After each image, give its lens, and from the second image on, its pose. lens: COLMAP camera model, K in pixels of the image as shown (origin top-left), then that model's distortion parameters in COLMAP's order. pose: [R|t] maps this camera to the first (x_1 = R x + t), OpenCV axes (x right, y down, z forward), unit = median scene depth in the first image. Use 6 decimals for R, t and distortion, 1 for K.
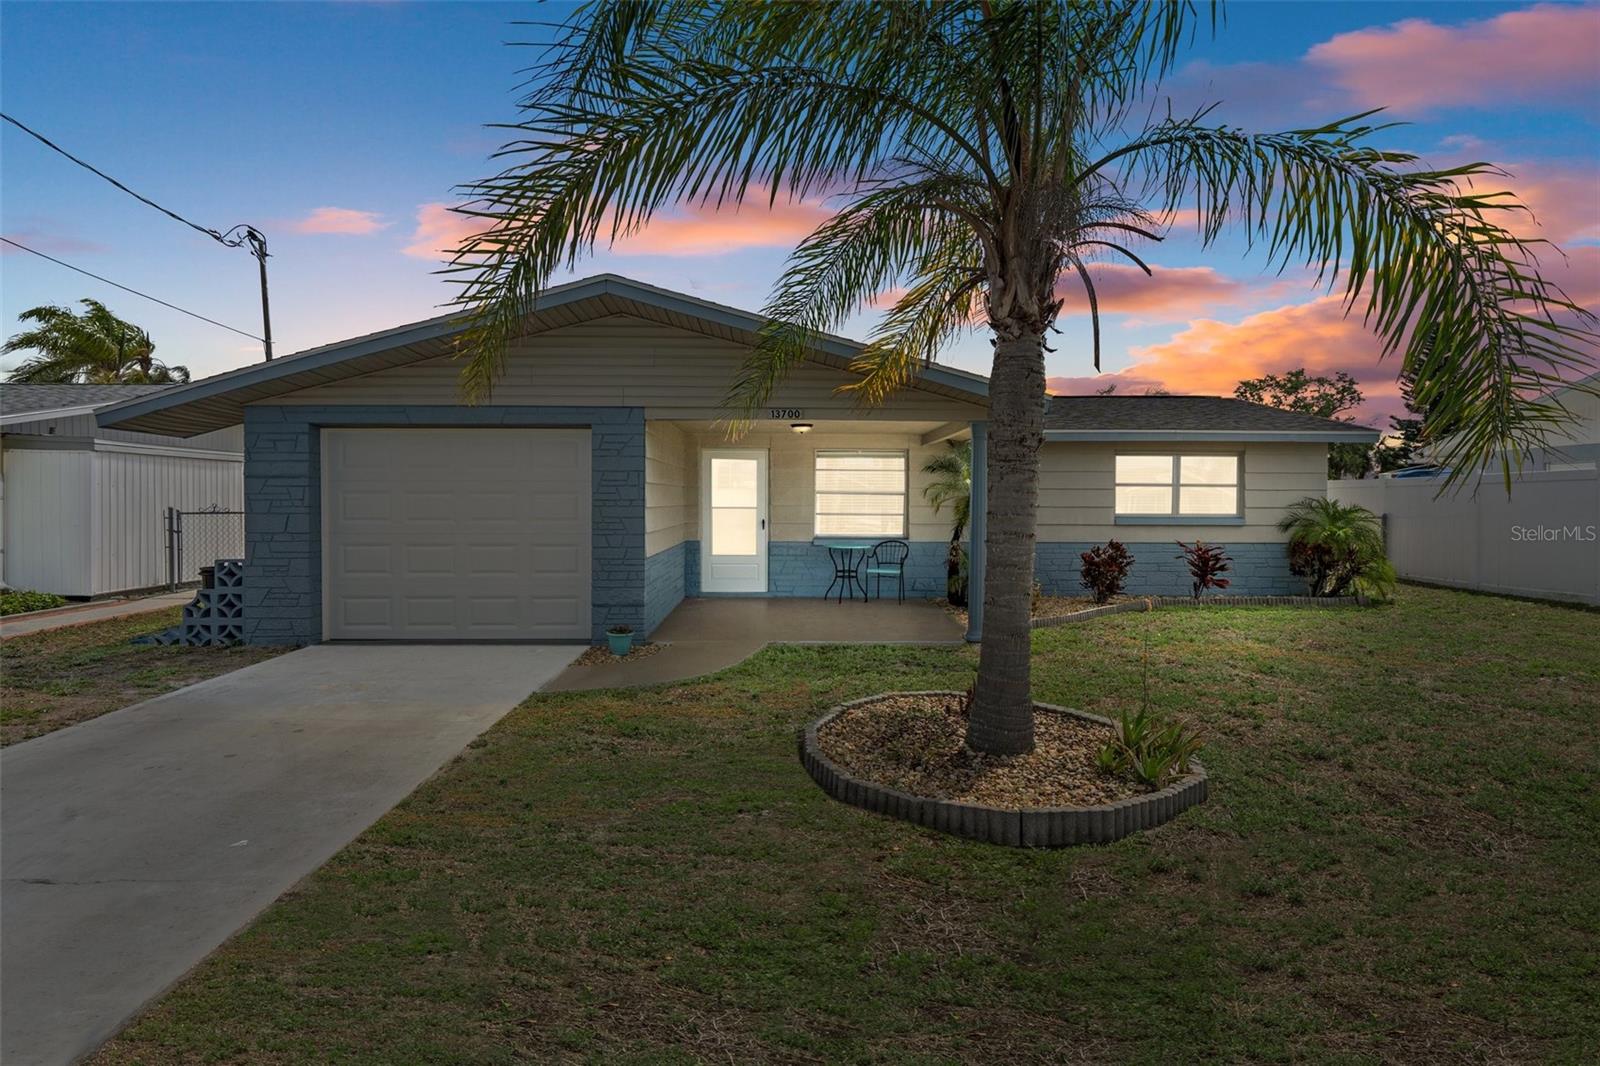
lens RADIAL K [[769.4, 0, 804.0], [0, 769.4, 528.5], [0, 0, 1]] dist [0.013813, 0.000488]
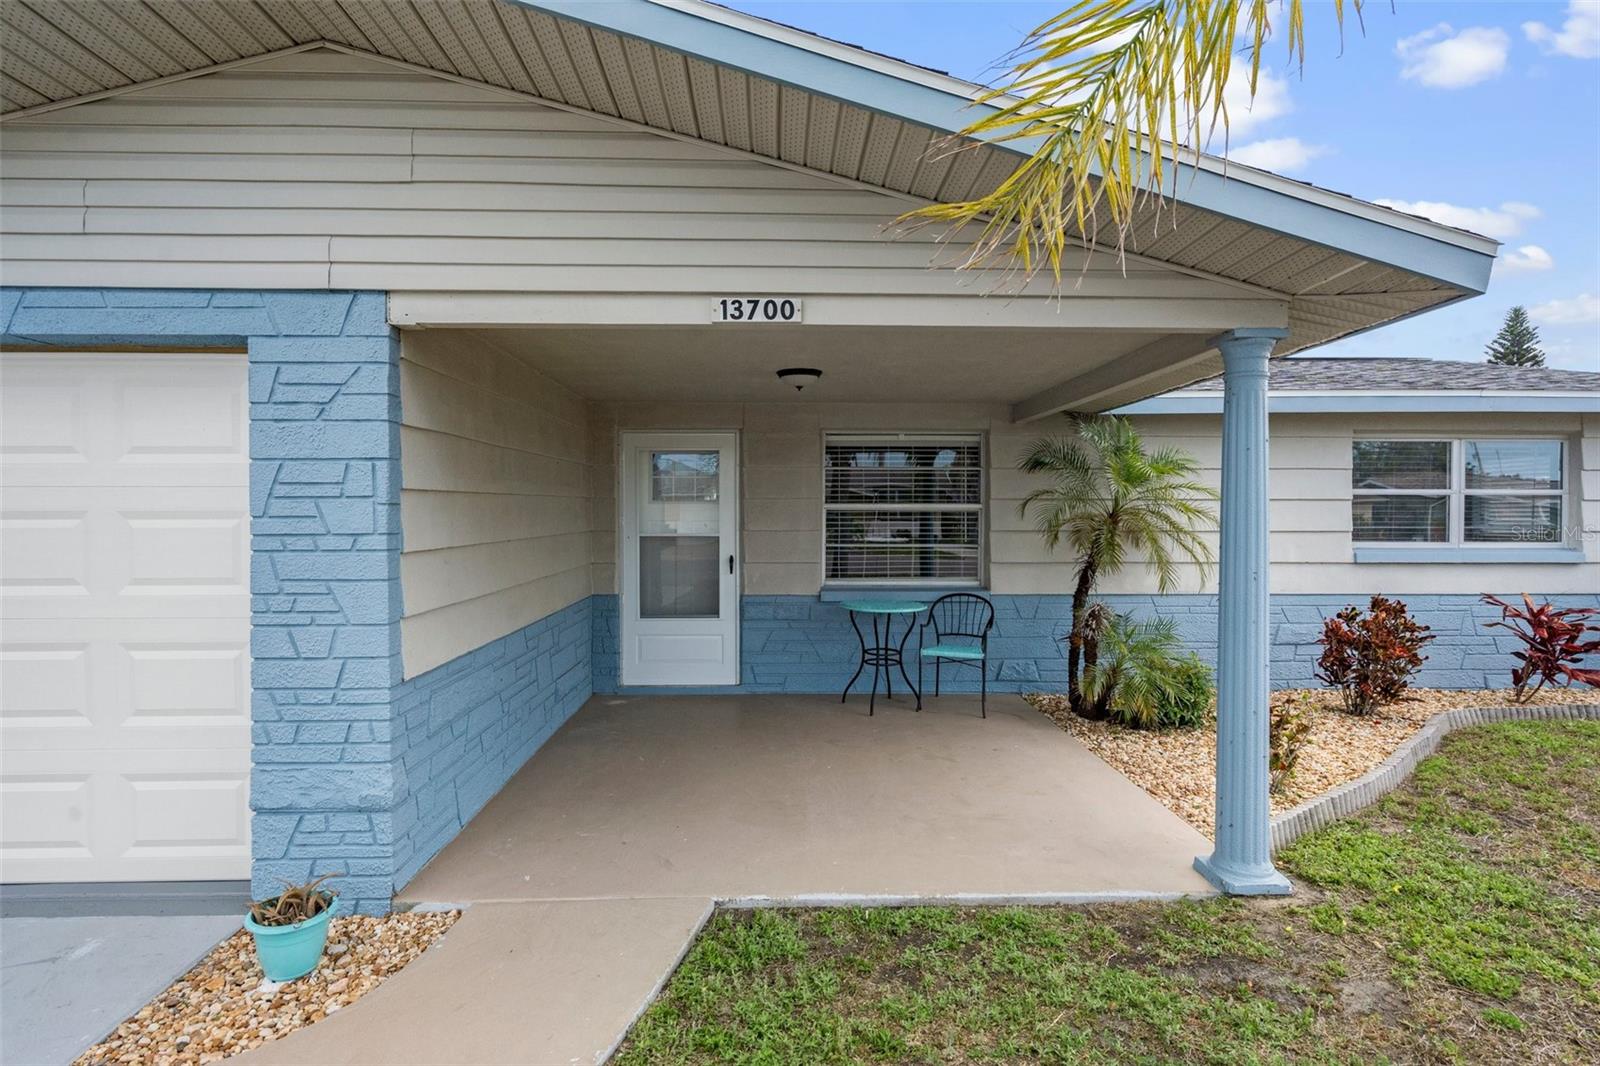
lens RADIAL K [[823.0, 0, 797.2], [0, 823.0, 530.7], [0, 0, 1]] dist [0.000522, 0.003401]
pose [[0.999978, -0.003590, -0.005545, -0.001560], [0.003521, 0.999917, -0.012400, -0.023525], [0.005589, 0.012380, 0.999908, 0.421170]]
